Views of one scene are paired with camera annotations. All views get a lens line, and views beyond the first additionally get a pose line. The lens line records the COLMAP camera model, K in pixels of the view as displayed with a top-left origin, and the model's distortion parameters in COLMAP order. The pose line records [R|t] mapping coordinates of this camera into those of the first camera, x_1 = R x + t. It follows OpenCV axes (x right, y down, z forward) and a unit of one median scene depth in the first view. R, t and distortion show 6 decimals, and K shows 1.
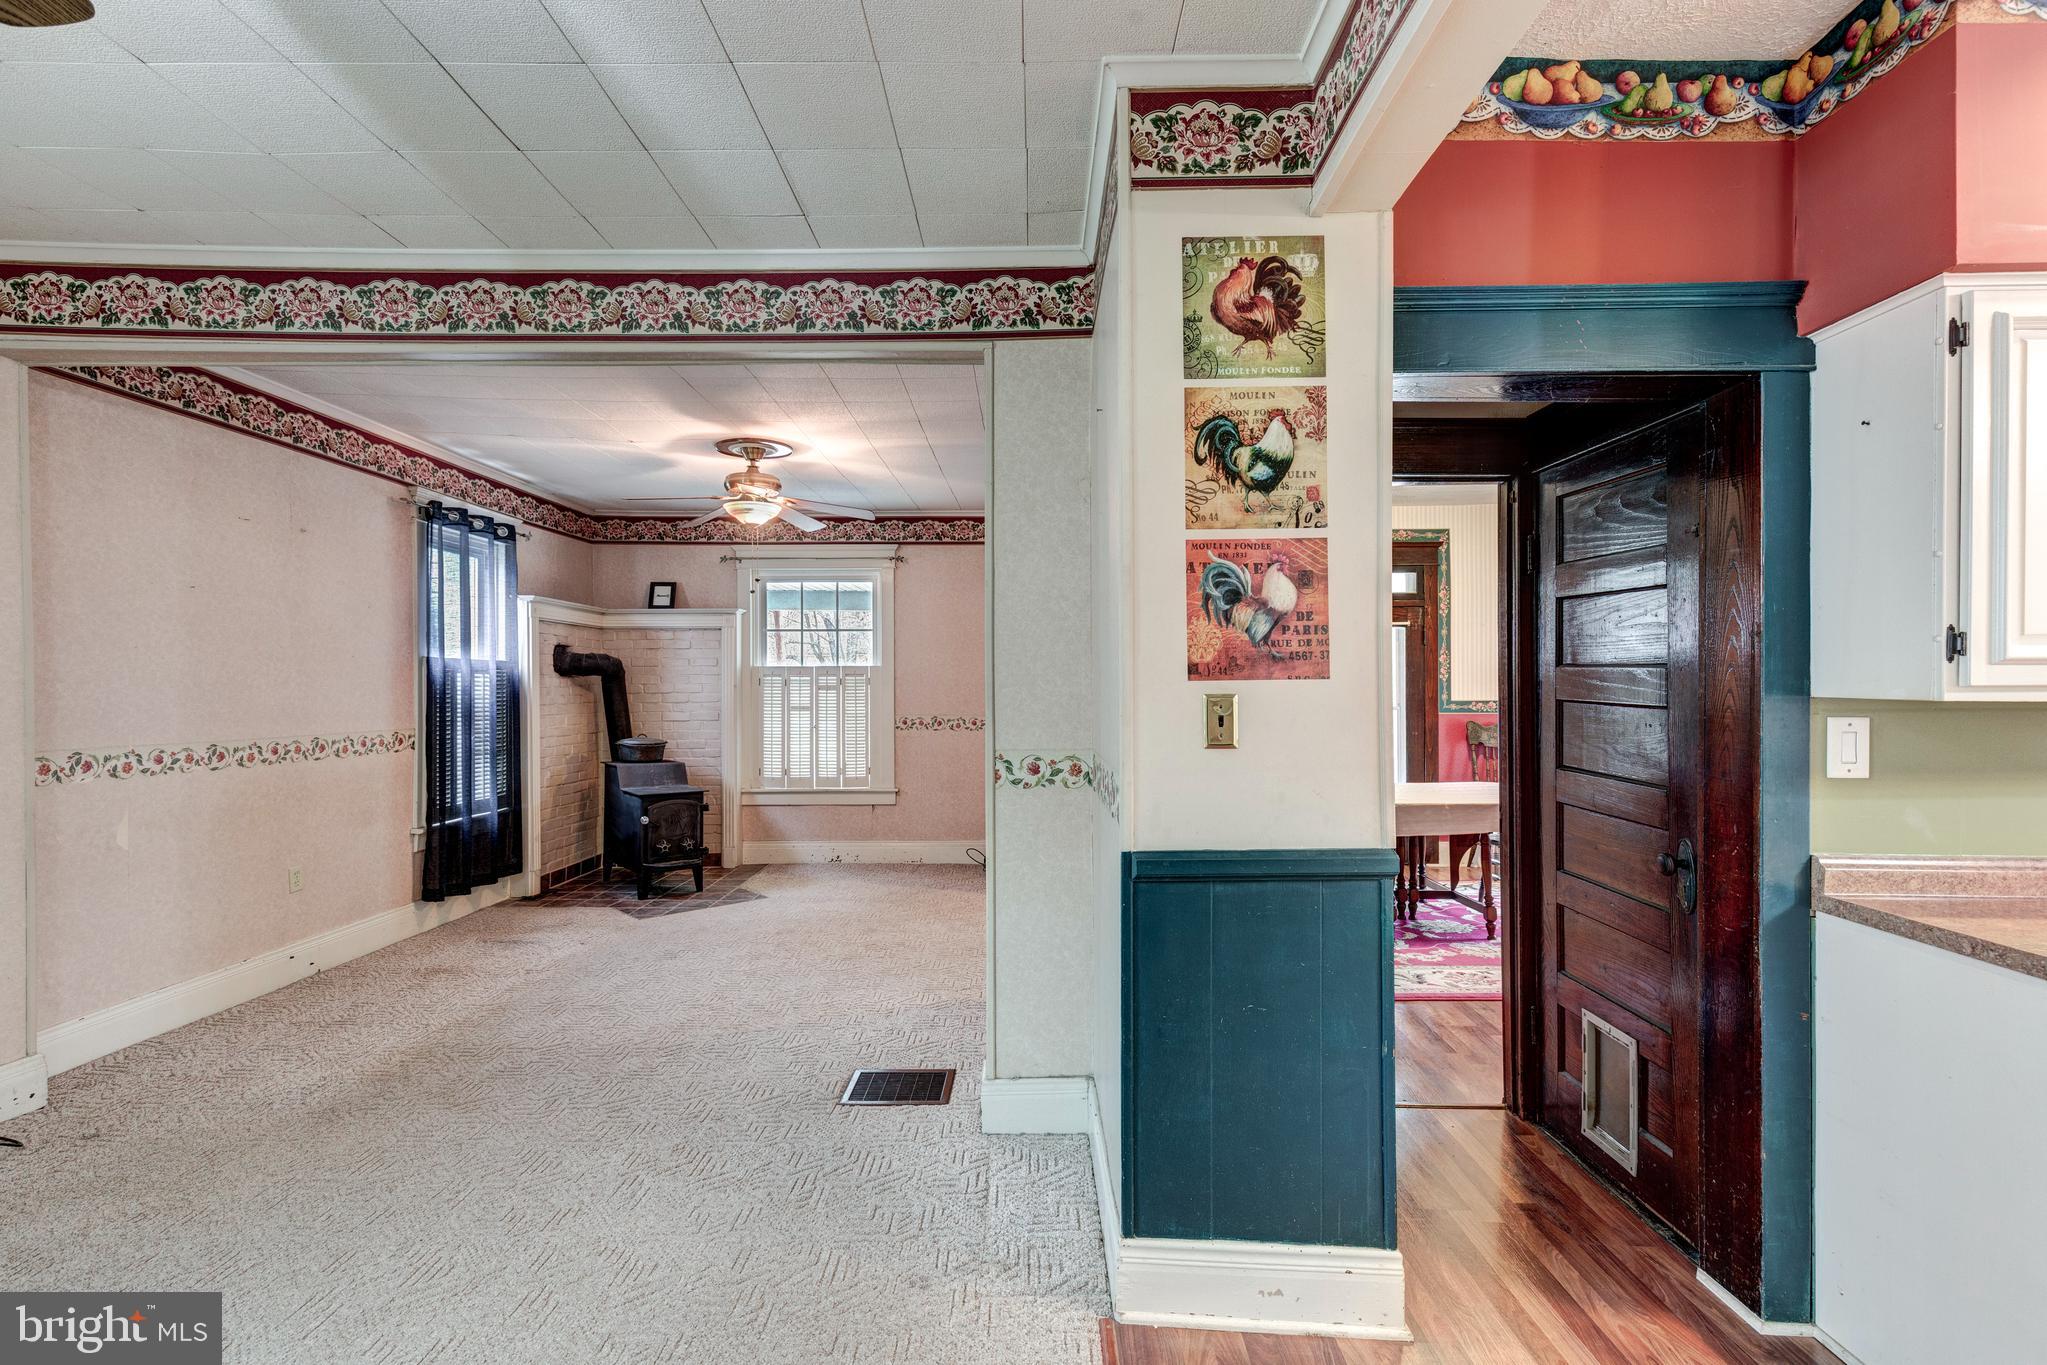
lens RADIAL K [[916.5, 0, 1021.7], [0, 916.5, 686.4], [0, 0, 1]] dist [-0.000143, -0.000235]
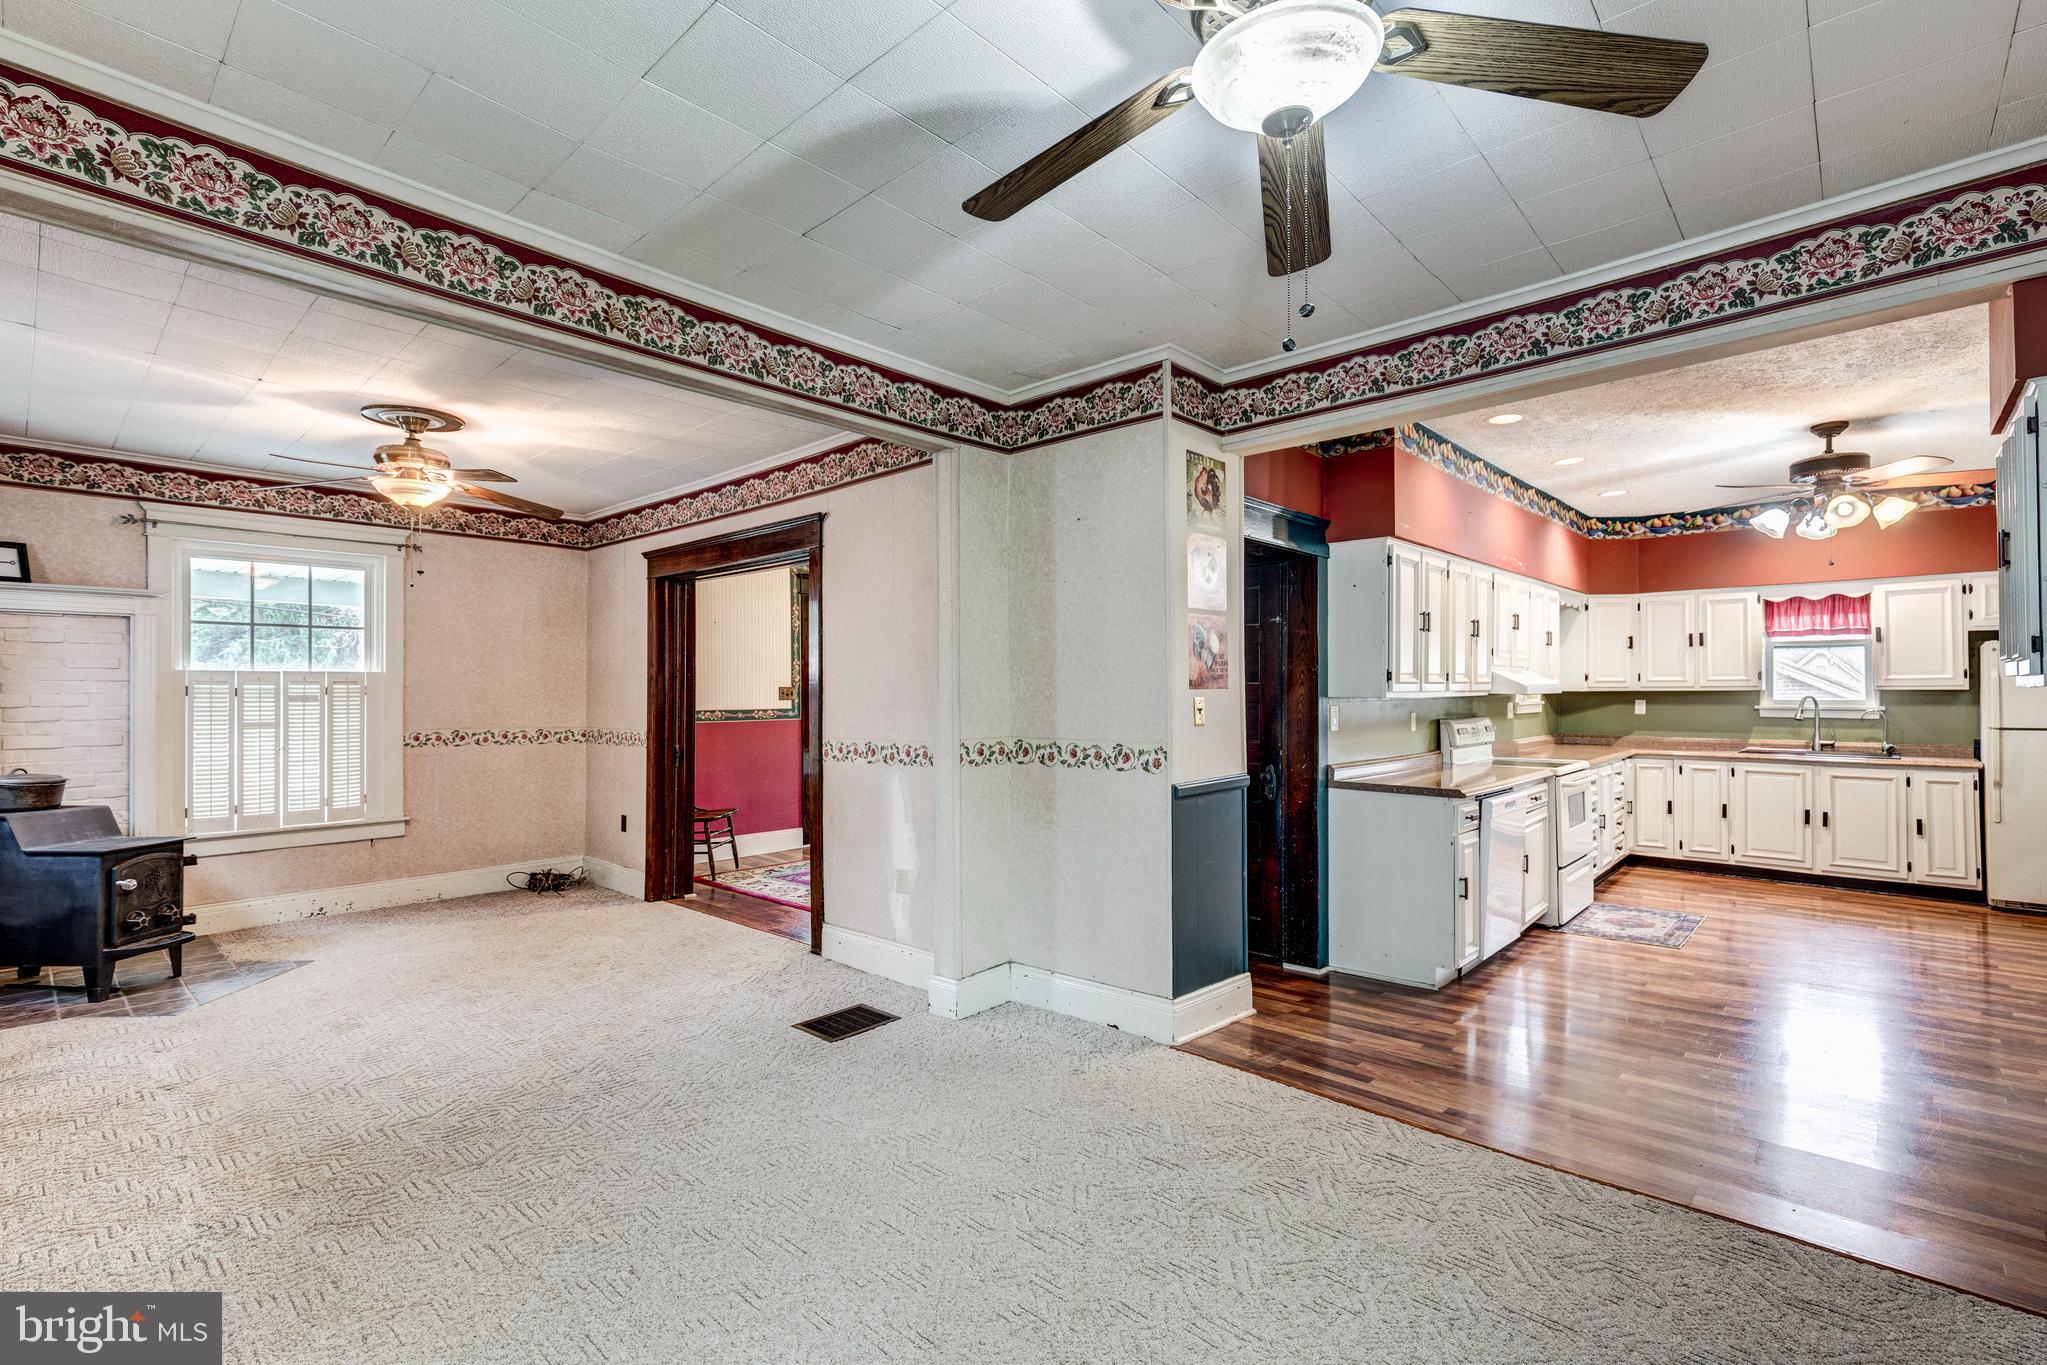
lens RADIAL K [[911.0, 0, 1026.7], [0, 911.0, 689.8], [0, 0, 1]] dist [0.000554, -0.000192]
pose [[0.668707, 0.001769, 0.743524, -1.387712], [0.004039, 0.999974, -0.006012, 0.004092], [-0.743515, 0.007023, 0.668682, 0.015269]]
